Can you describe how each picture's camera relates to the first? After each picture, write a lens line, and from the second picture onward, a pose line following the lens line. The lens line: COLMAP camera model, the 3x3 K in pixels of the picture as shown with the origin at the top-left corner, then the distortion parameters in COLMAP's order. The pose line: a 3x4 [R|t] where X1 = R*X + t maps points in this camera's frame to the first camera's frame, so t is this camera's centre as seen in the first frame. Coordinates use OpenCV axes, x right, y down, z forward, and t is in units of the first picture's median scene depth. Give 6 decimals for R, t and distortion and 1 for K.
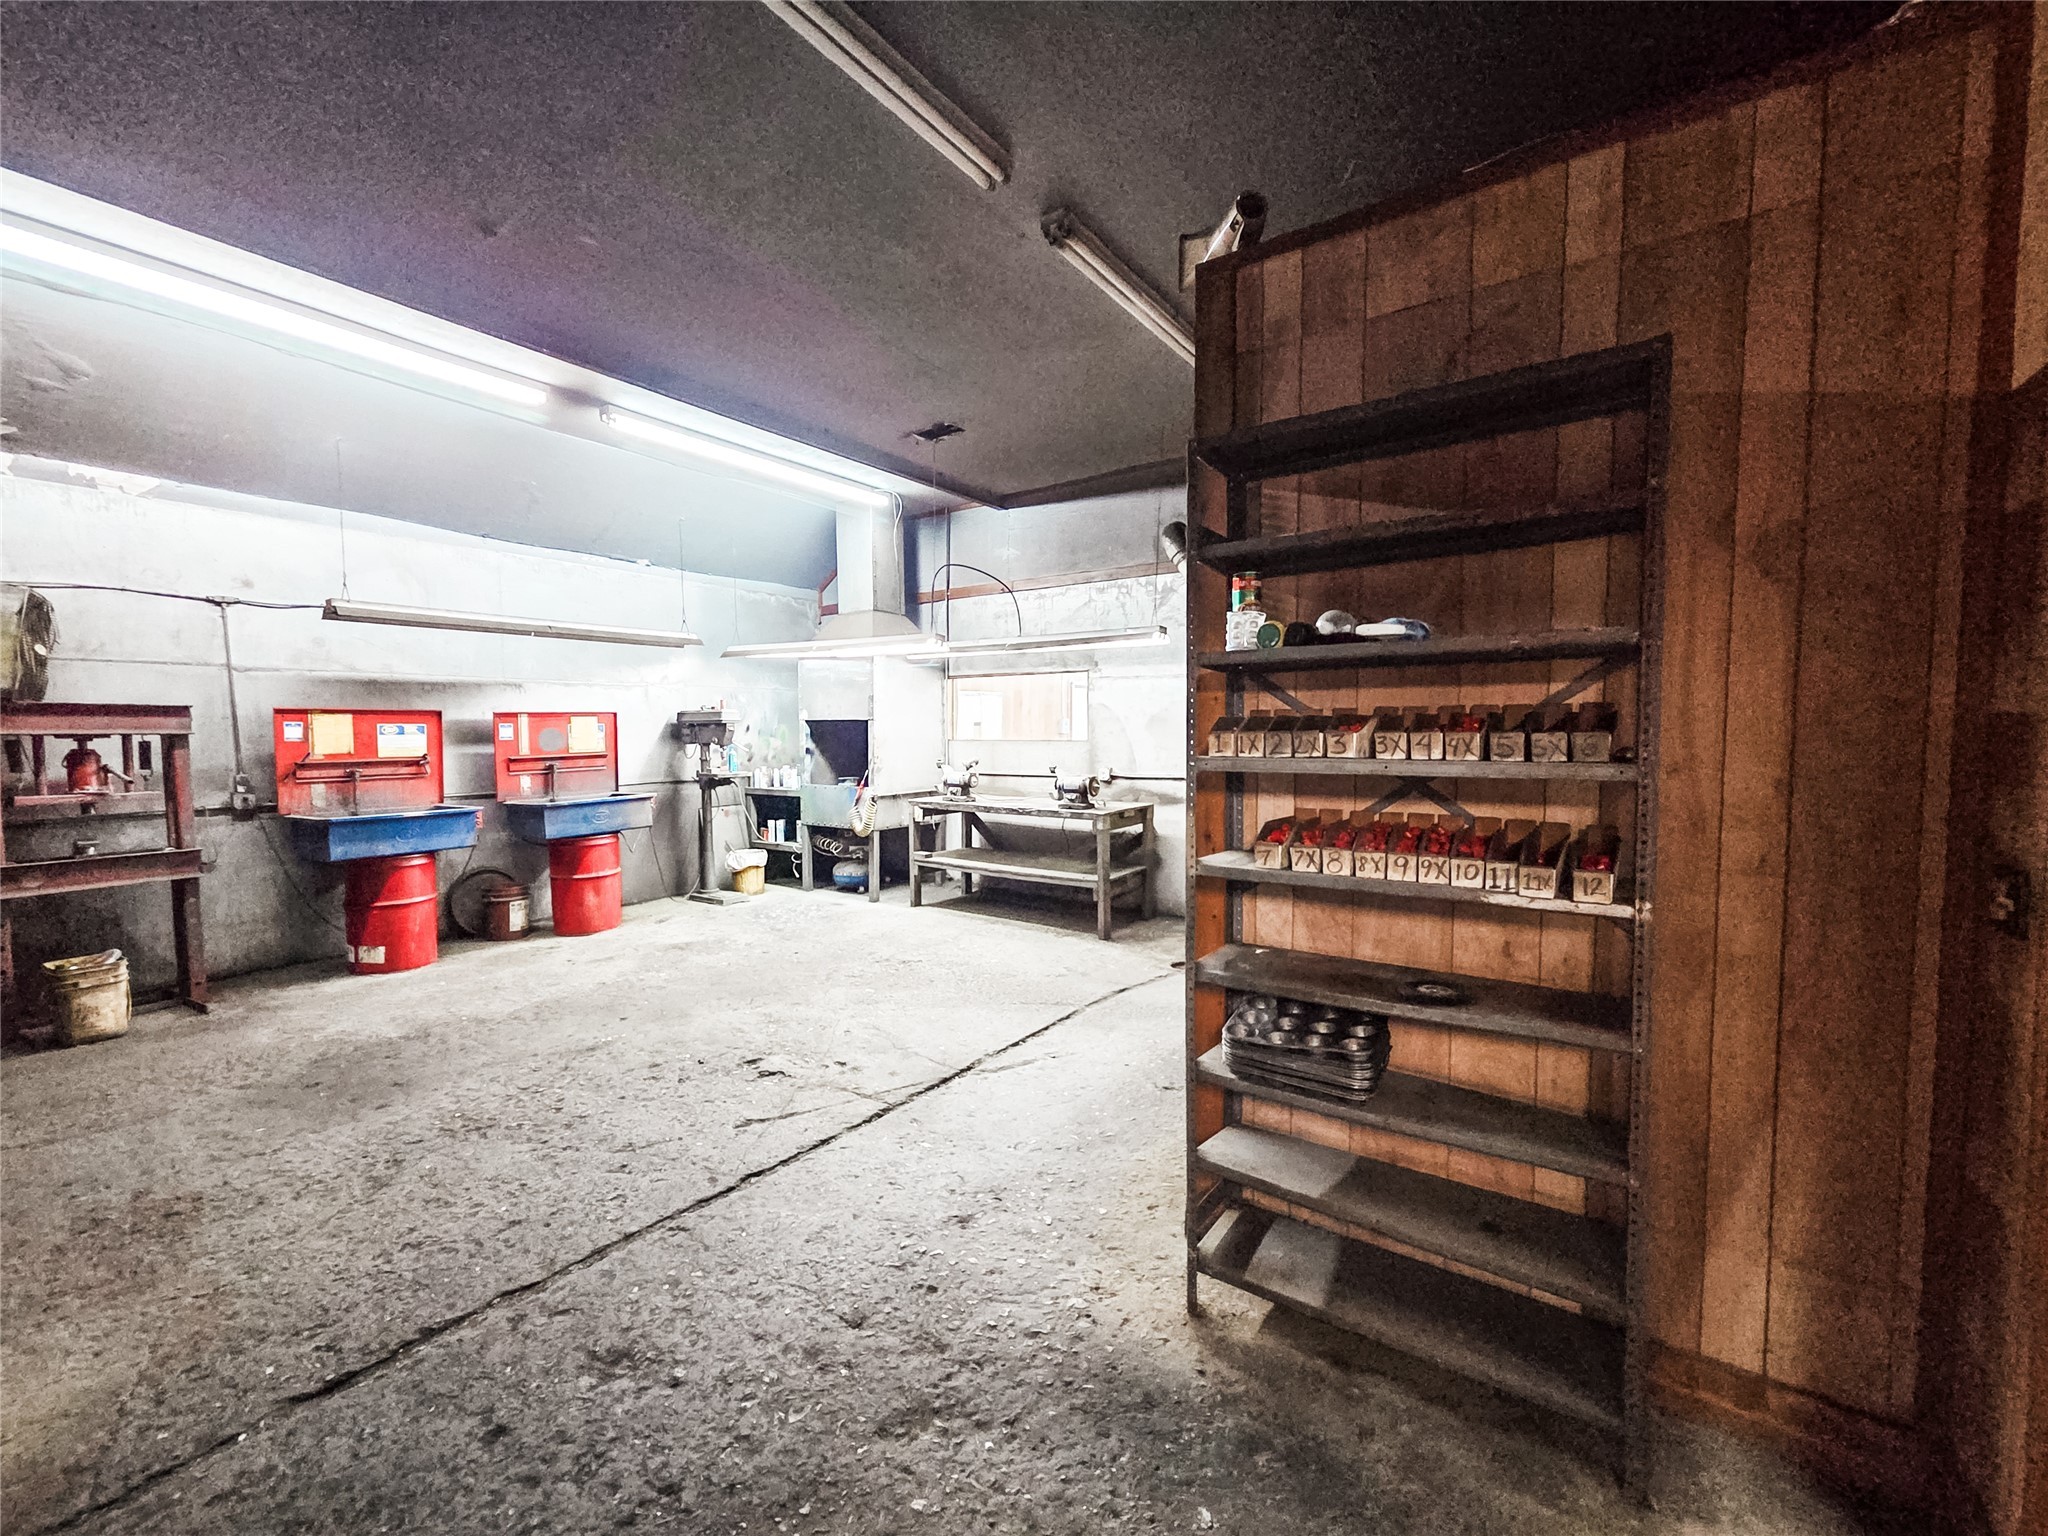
lens RADIAL K [[844.1, 0, 1011.5], [0, 844.1, 779.2], [0, 0, 1]] dist [-0.001748, 0.002368]
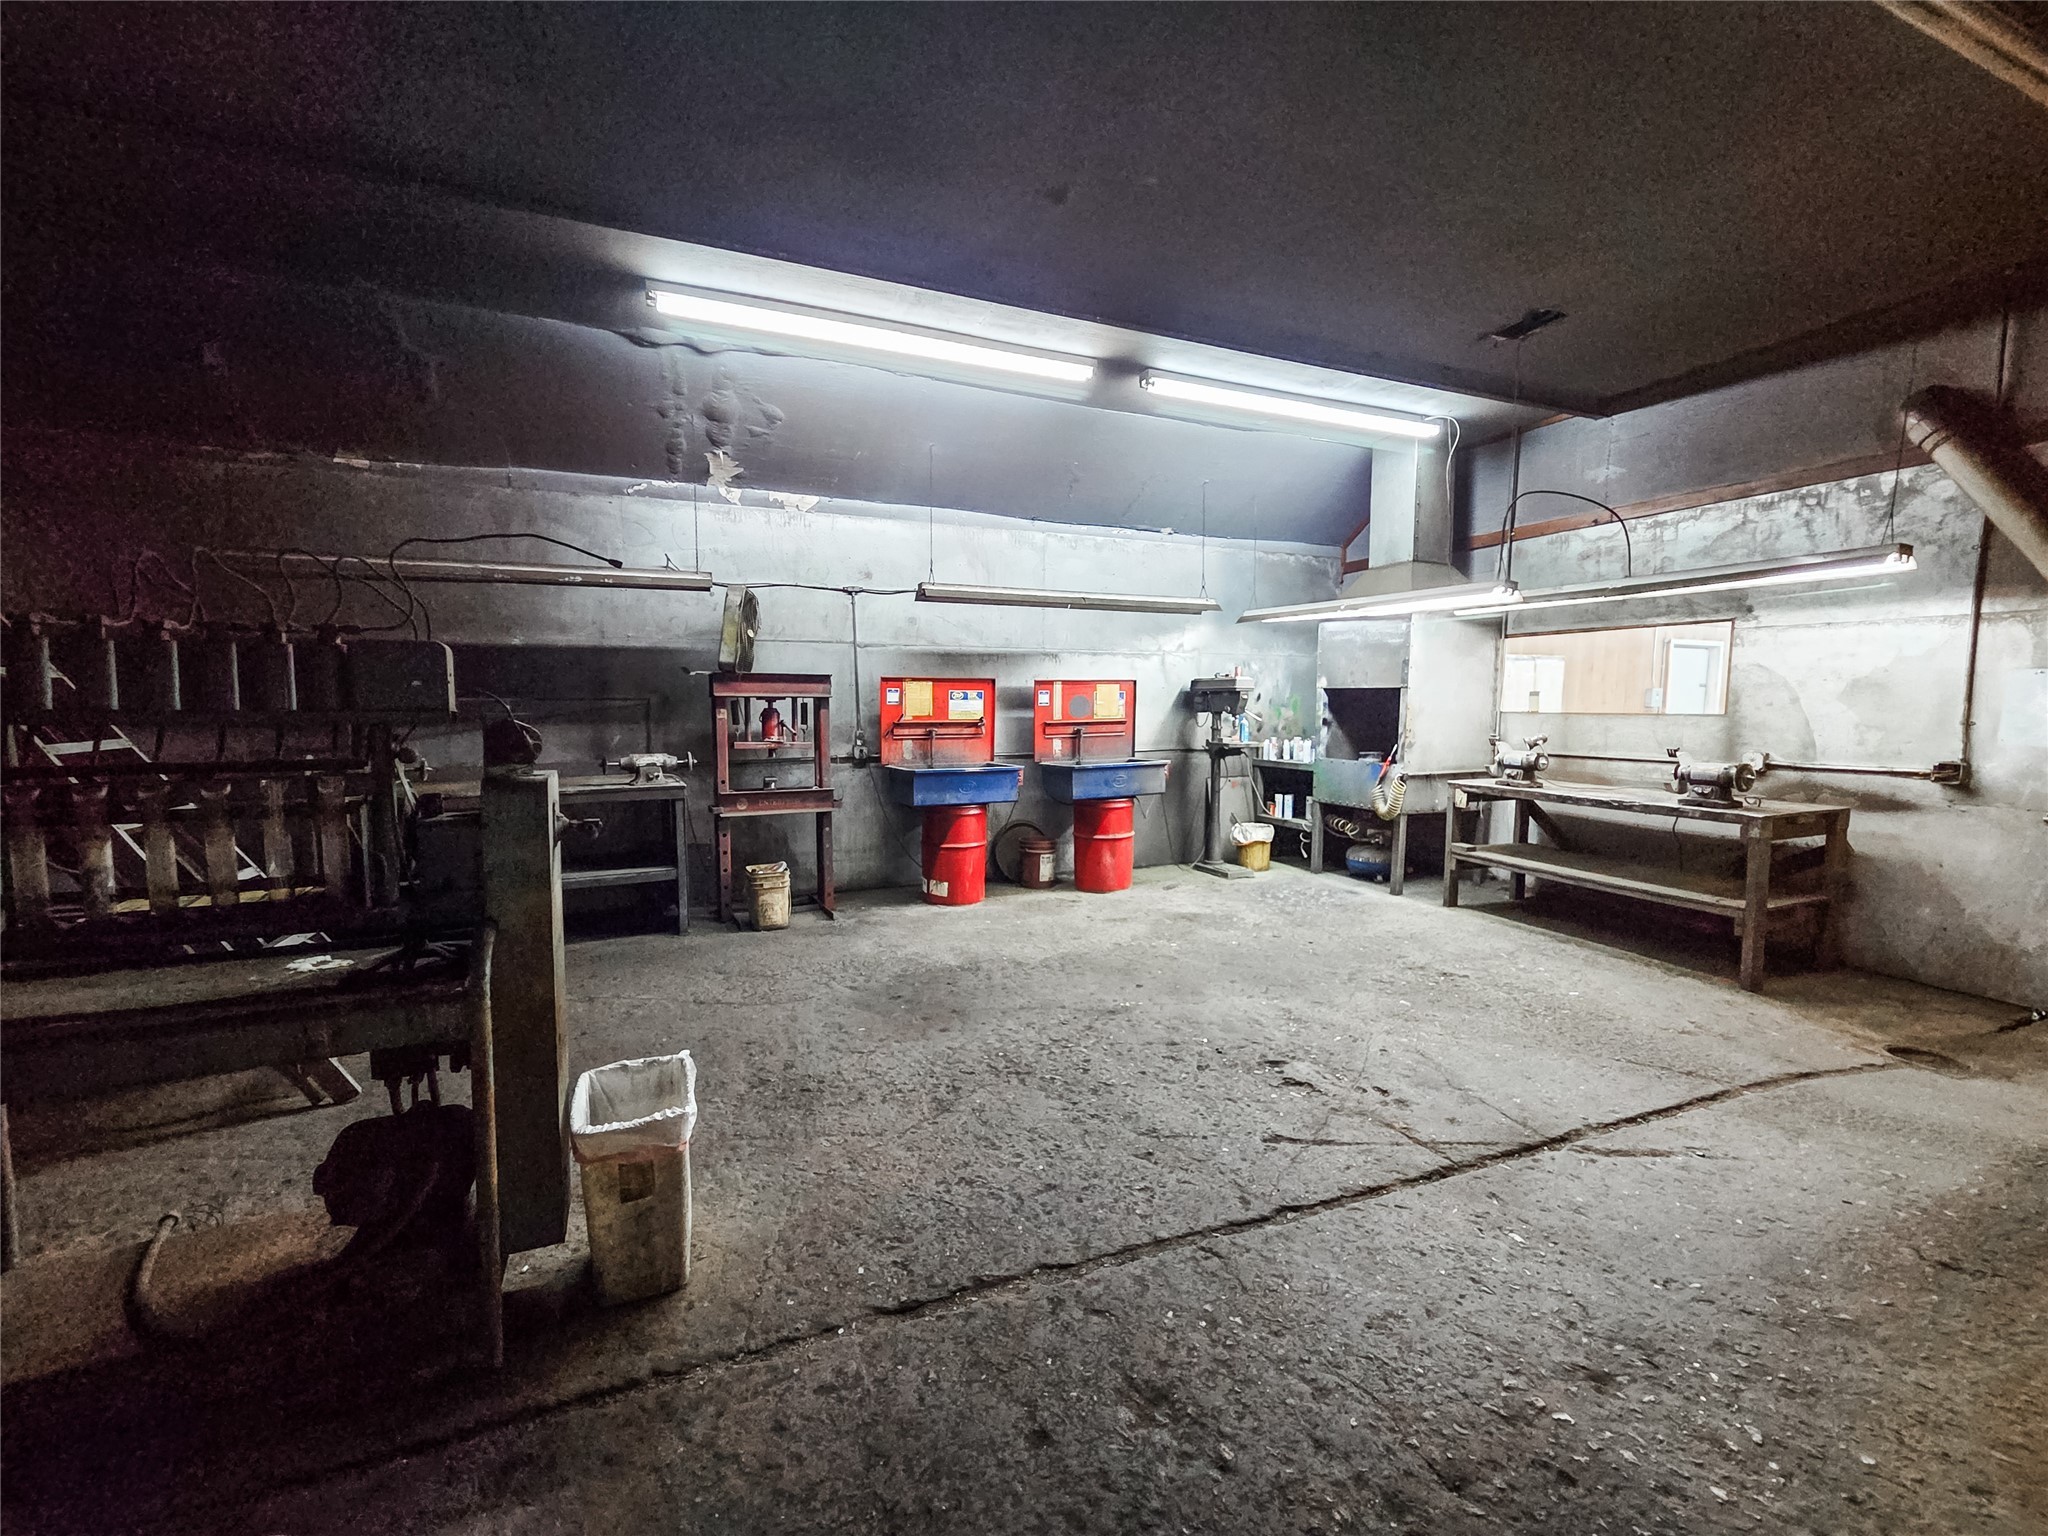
lens RADIAL K [[836.9, 0, 1016.5], [0, 836.9, 773.4], [0, 0, 1]] dist [-0.000522, -0.000704]
pose [[0.849139, 0.052423, -0.525561, -0.075537], [-0.038452, 0.998557, 0.037476, 0.002324], [0.526768, -0.011614, 0.849930, 0.084841]]
